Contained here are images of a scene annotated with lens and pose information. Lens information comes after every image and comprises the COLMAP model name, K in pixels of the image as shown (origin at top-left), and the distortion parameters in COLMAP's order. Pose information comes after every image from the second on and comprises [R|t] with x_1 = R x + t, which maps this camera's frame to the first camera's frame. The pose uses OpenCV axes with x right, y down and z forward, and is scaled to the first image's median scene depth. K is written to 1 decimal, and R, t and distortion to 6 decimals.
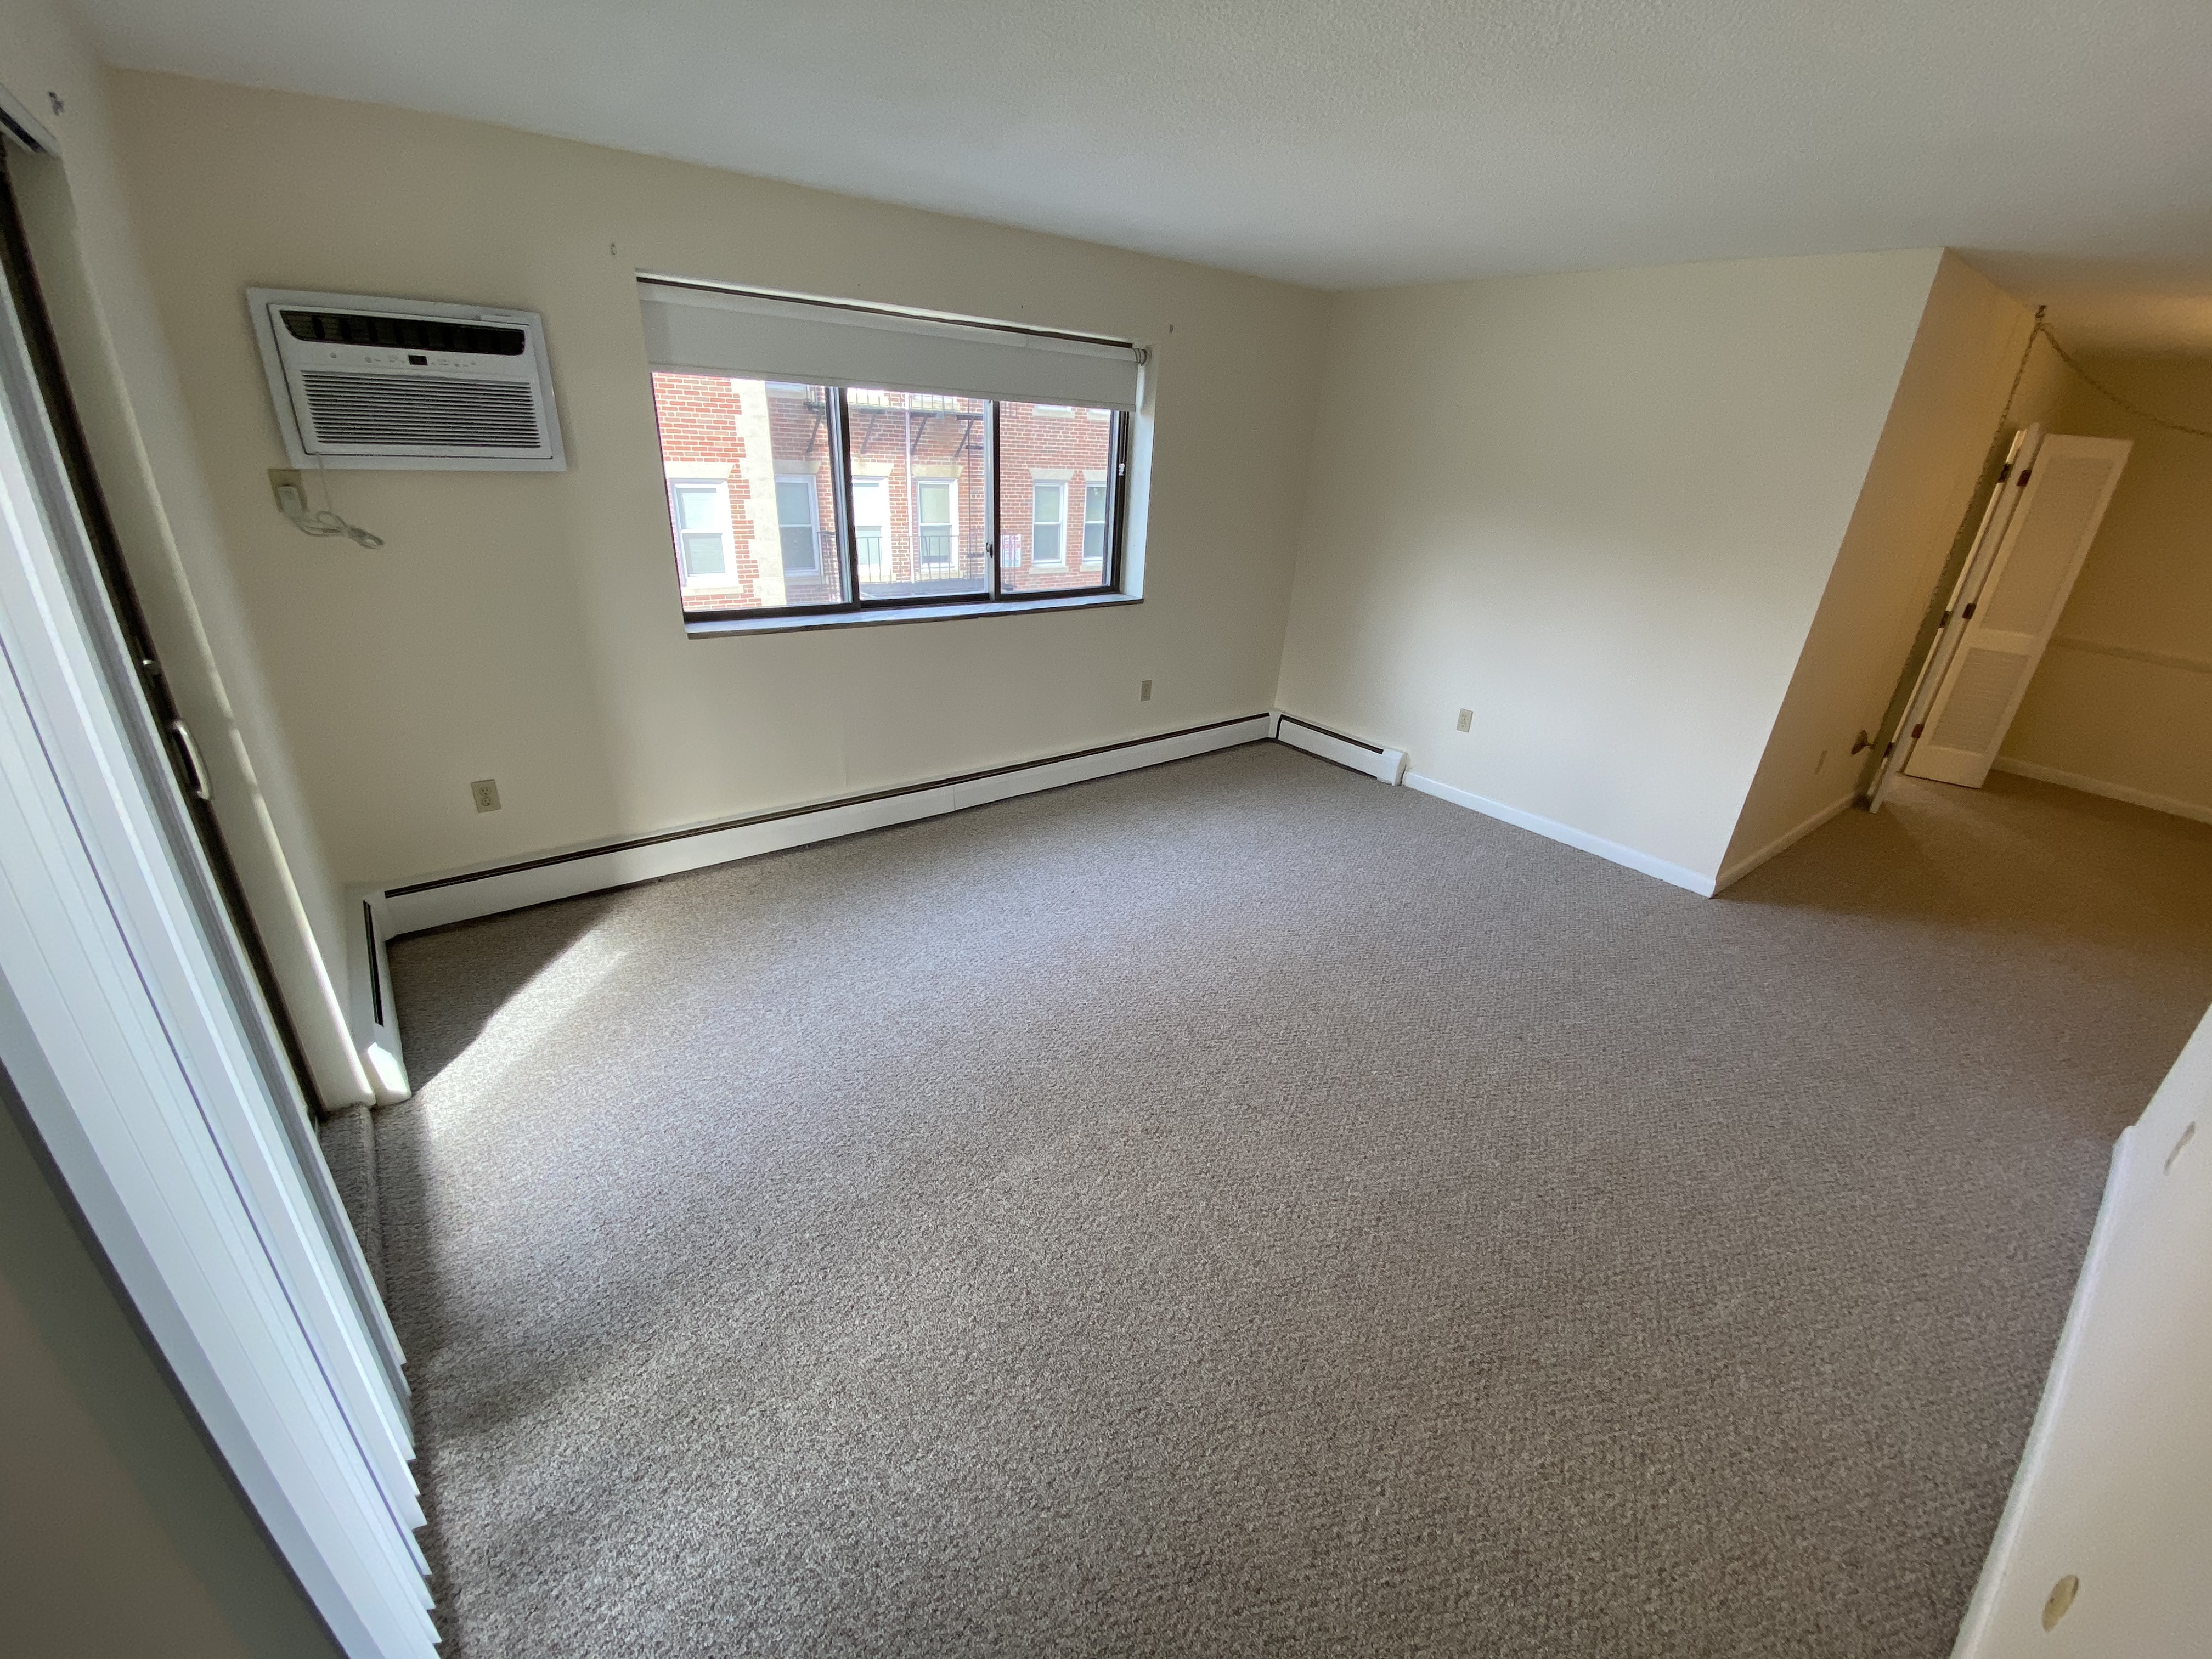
lens RADIAL K [[895.9, 0, 1083.9], [0, 895.9, 838.4], [0, 0, 1]] dist [0.014797, -0.018183]
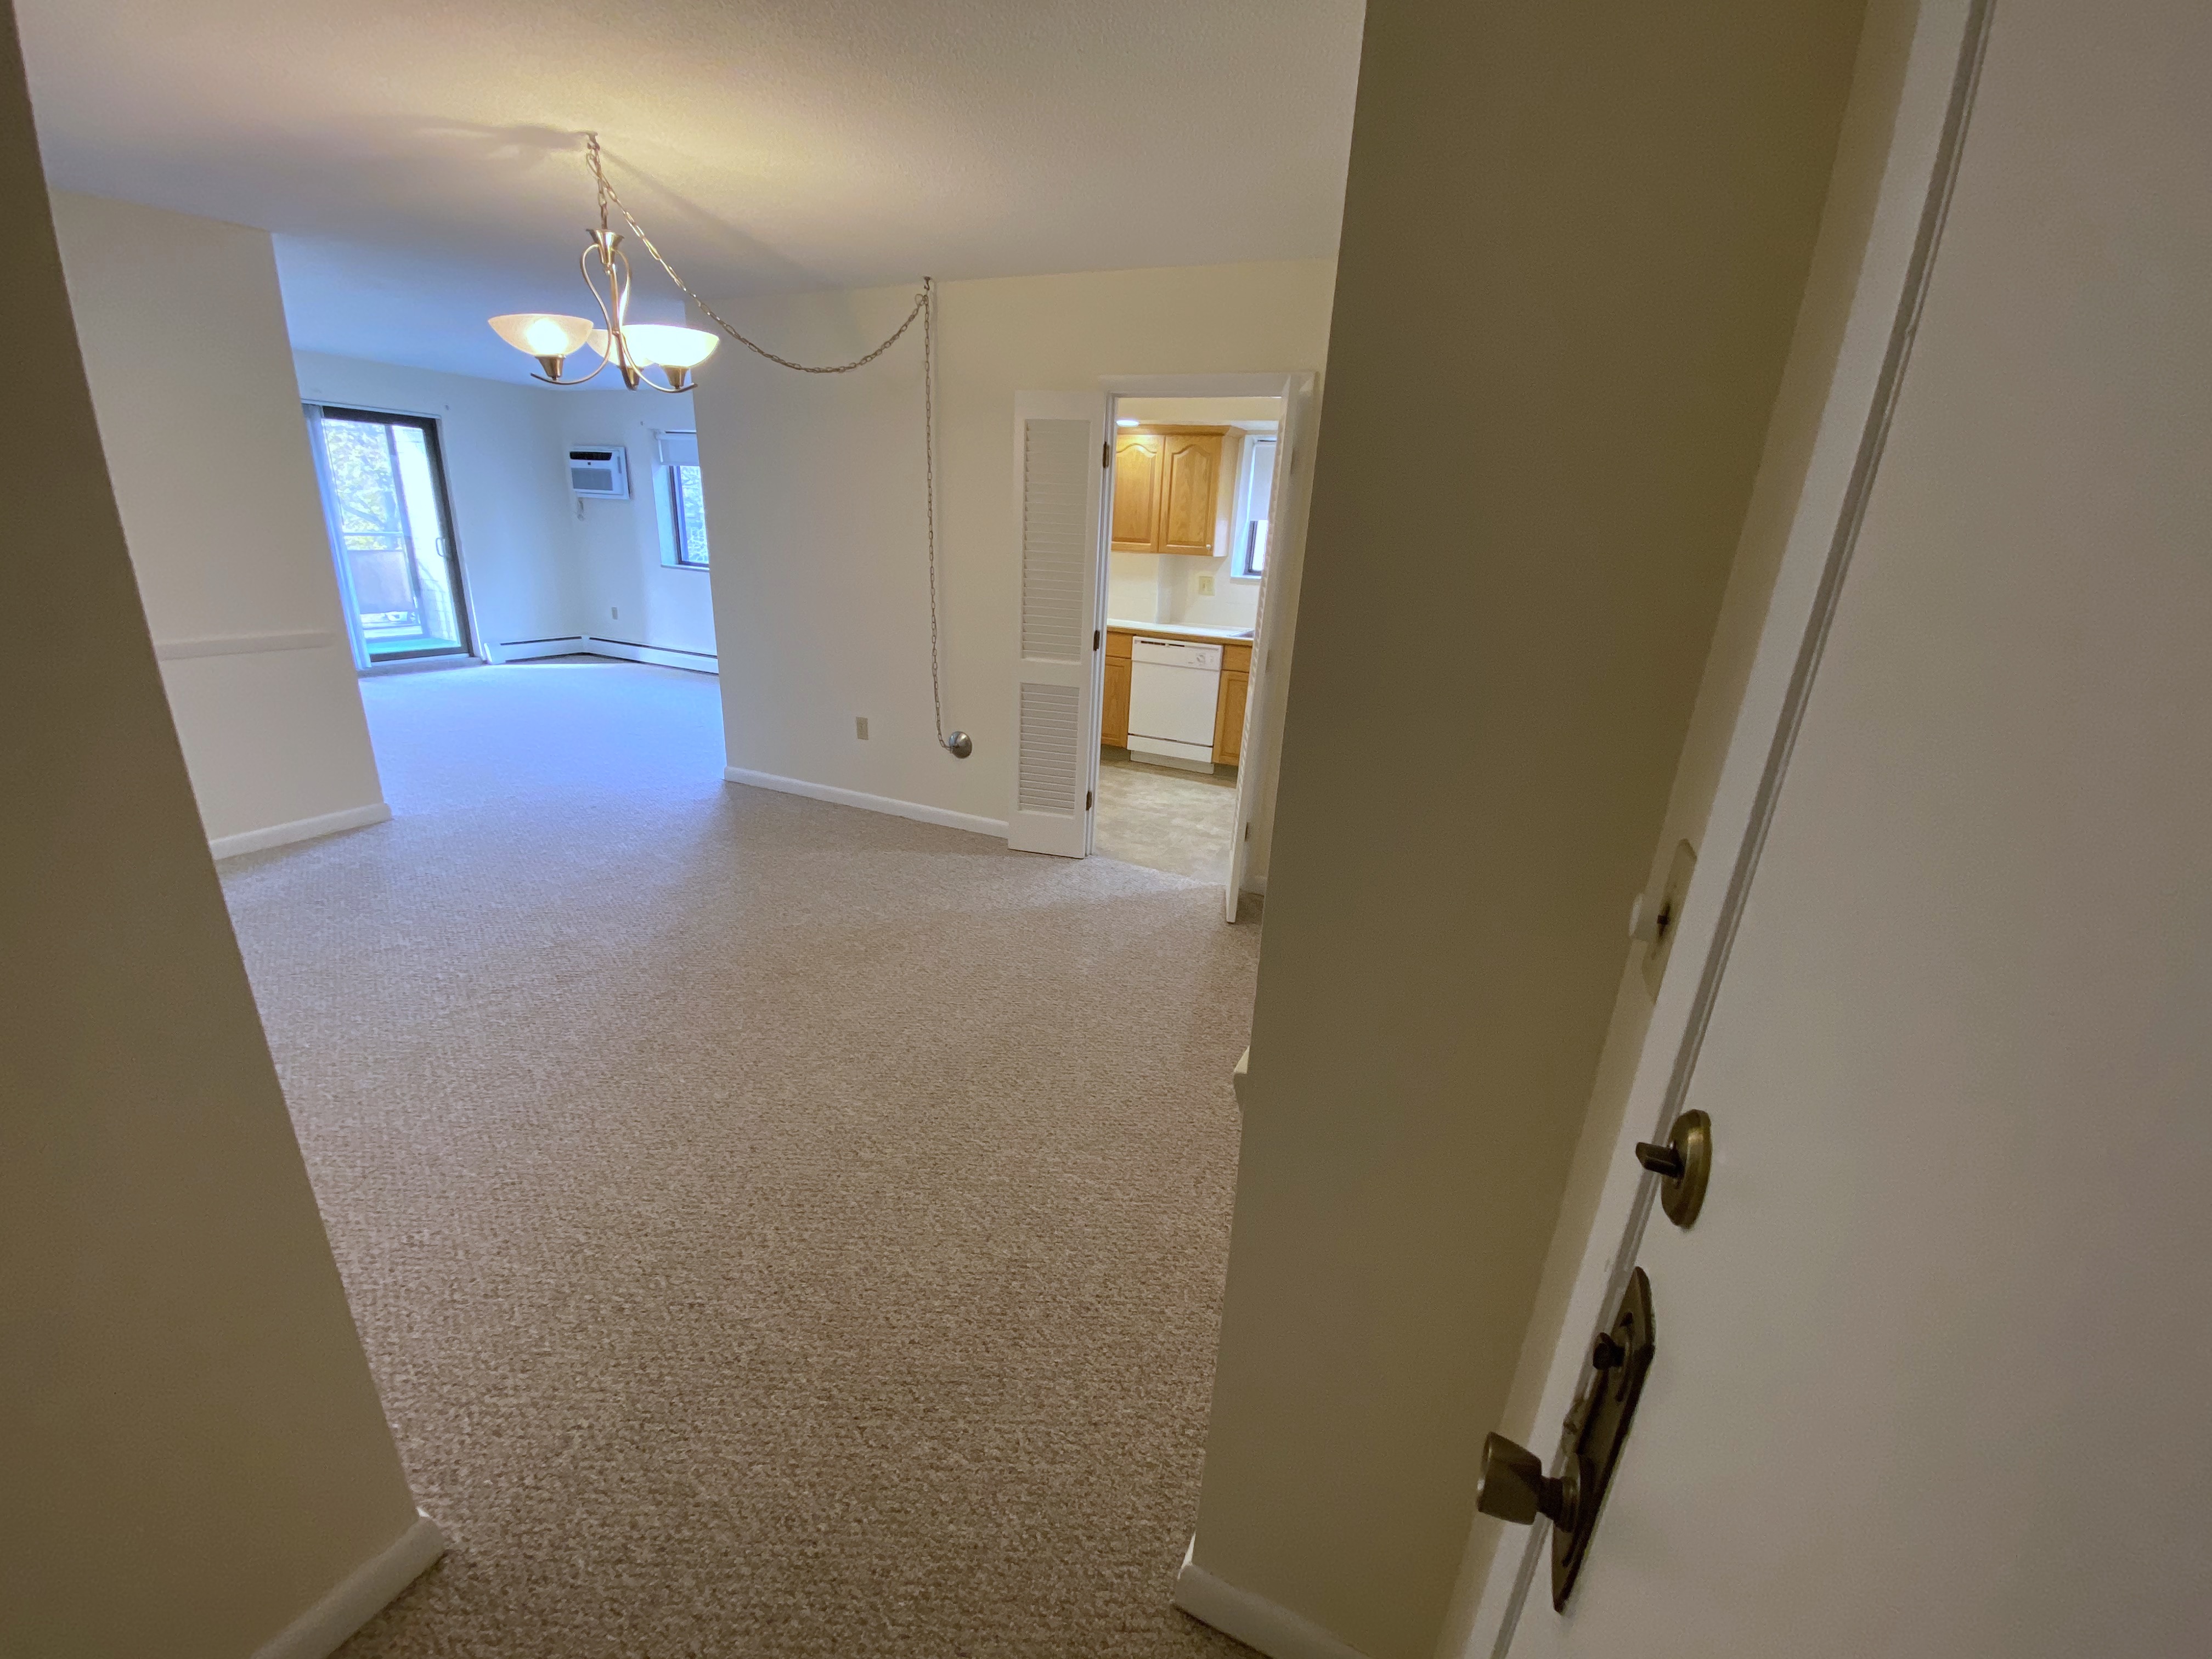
lens RADIAL K [[907.0, 0, 1106.0], [0, 907.0, 829.5], [0, 0, 1]] dist [0.058092, -0.043018]
pose [[0.444704, 0.249228, -0.860304, 2.448441], [-0.392434, 0.917622, 0.062978, -0.193113], [0.805129, 0.309606, 0.505876, 0.906239]]
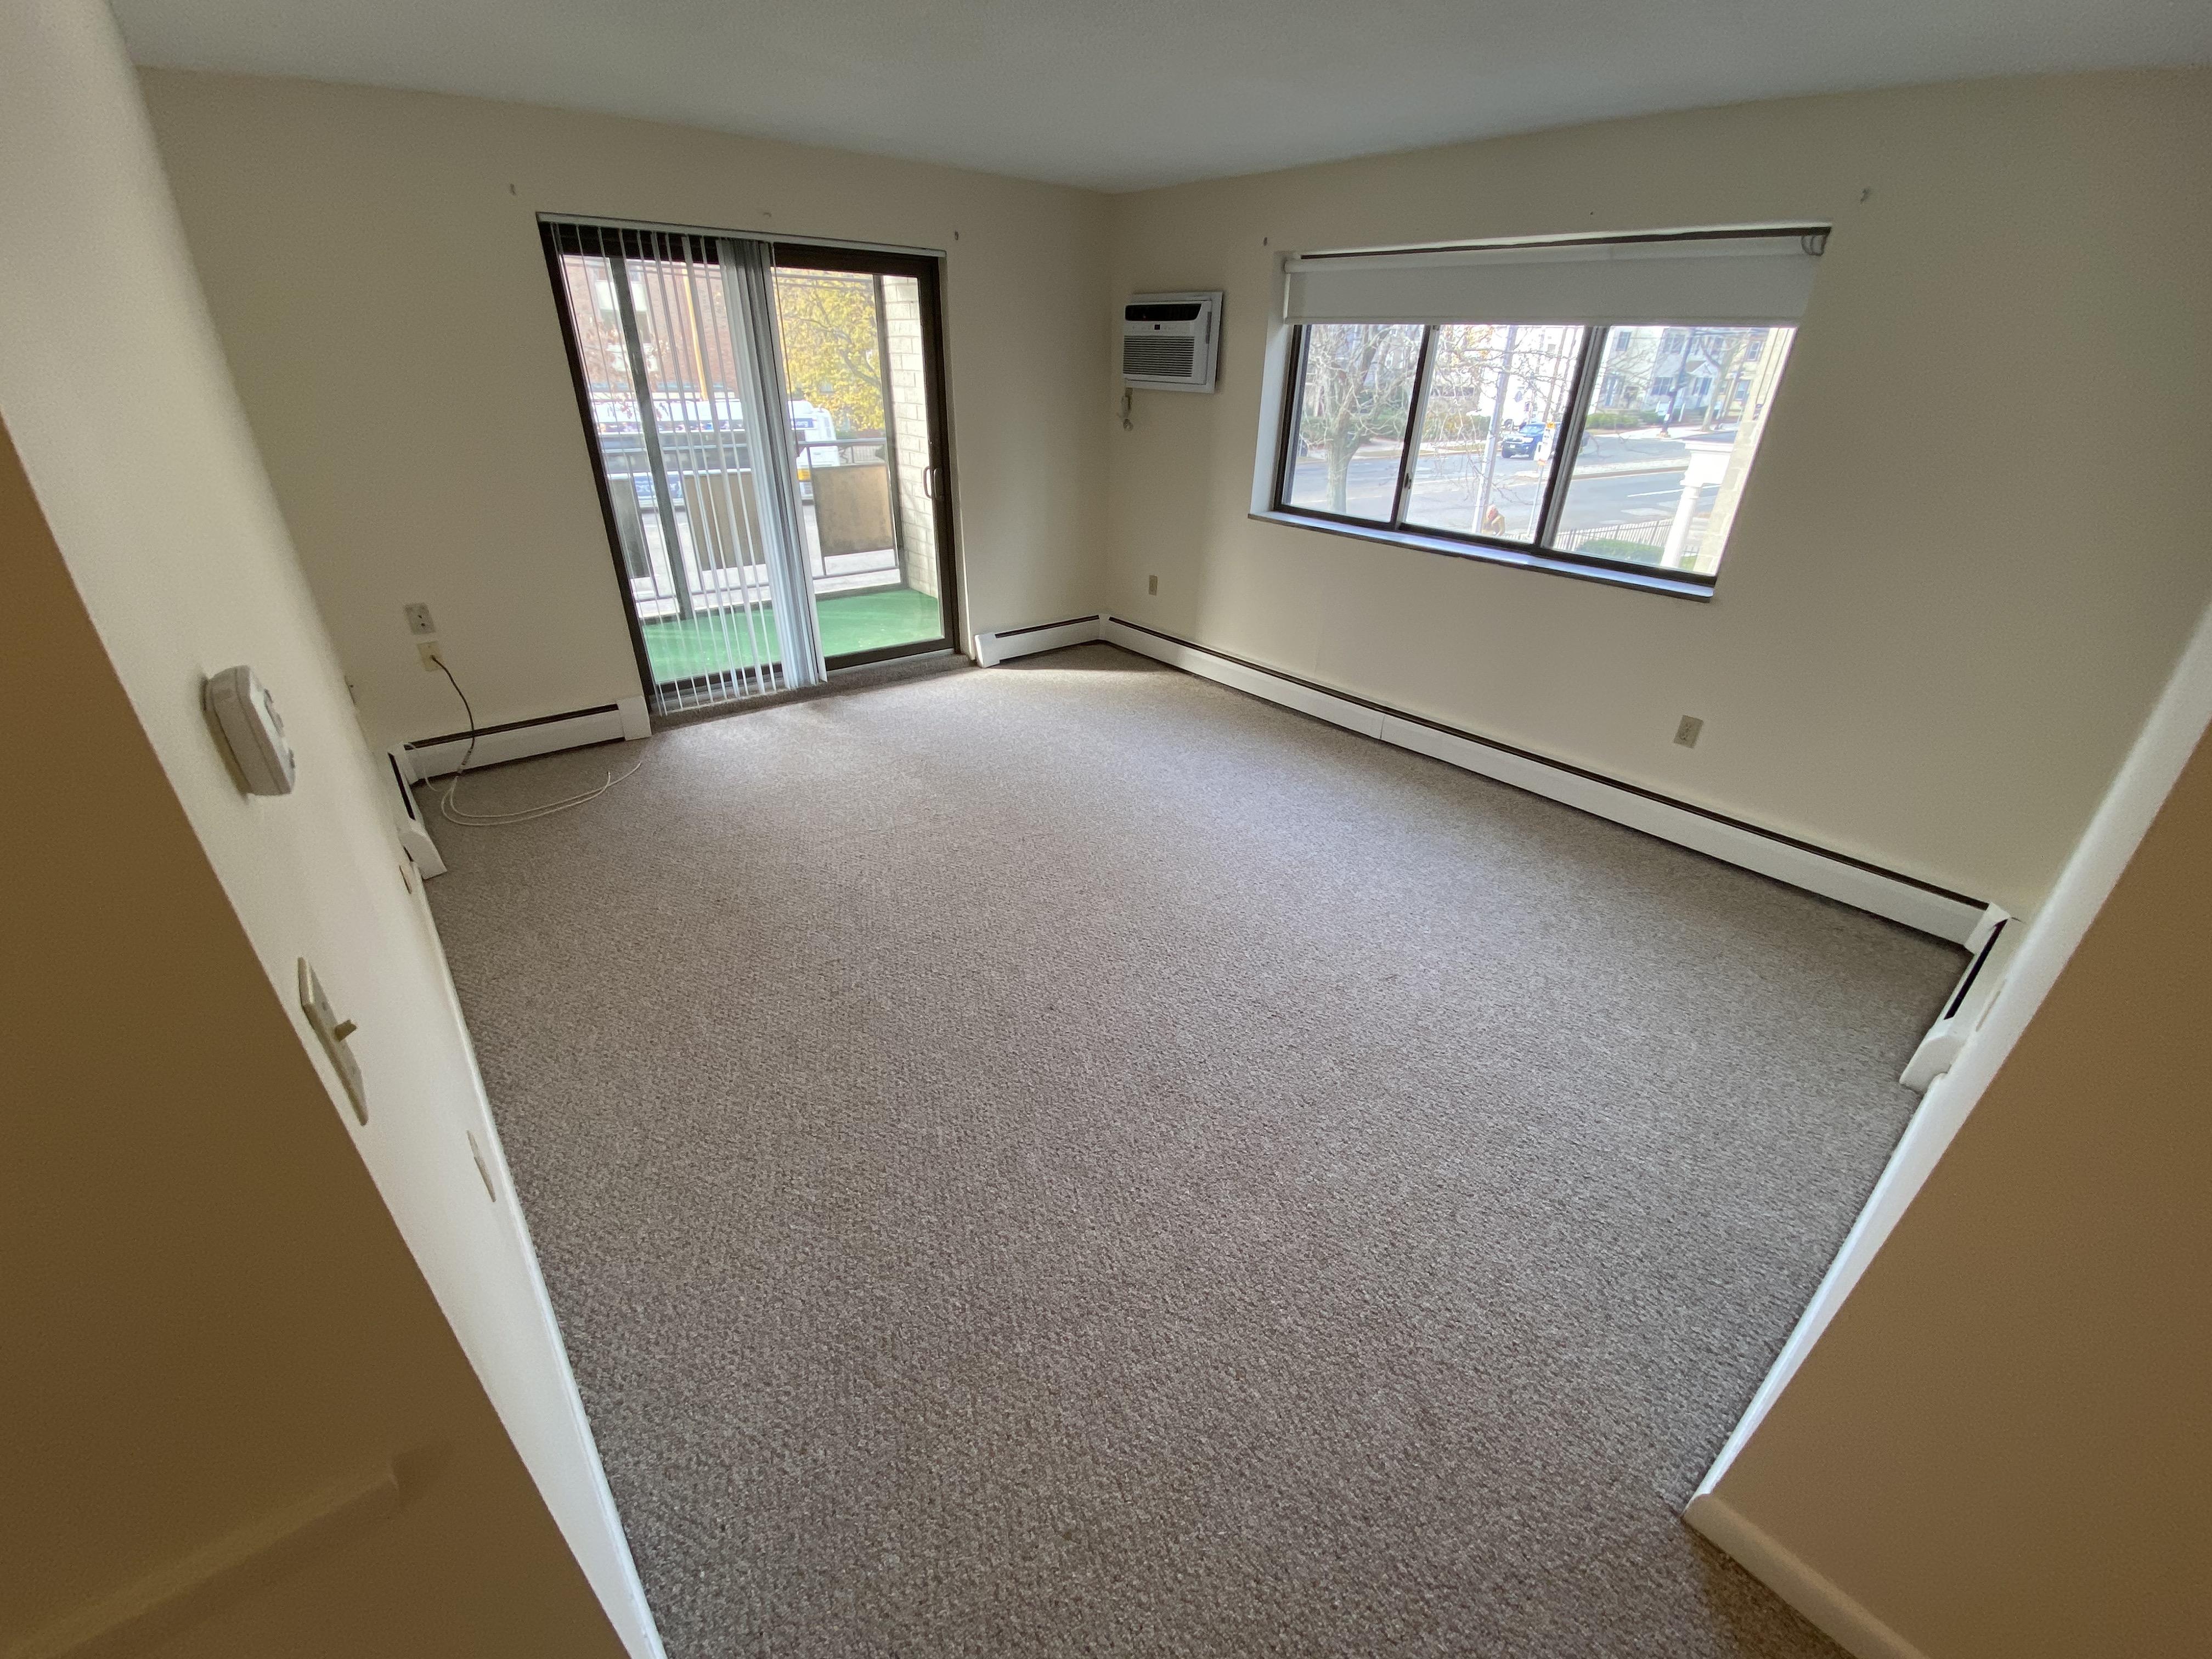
lens RADIAL K [[907.0, 0, 1106.0], [0, 907.0, 829.5], [0, 0, 1]] dist [0.058092, -0.043018]
pose [[0.032460, 0.419388, -0.907227, 1.046769], [-0.431084, 0.824809, 0.365864, -0.241207], [0.901728, 0.379215, 0.207565, 0.667694]]
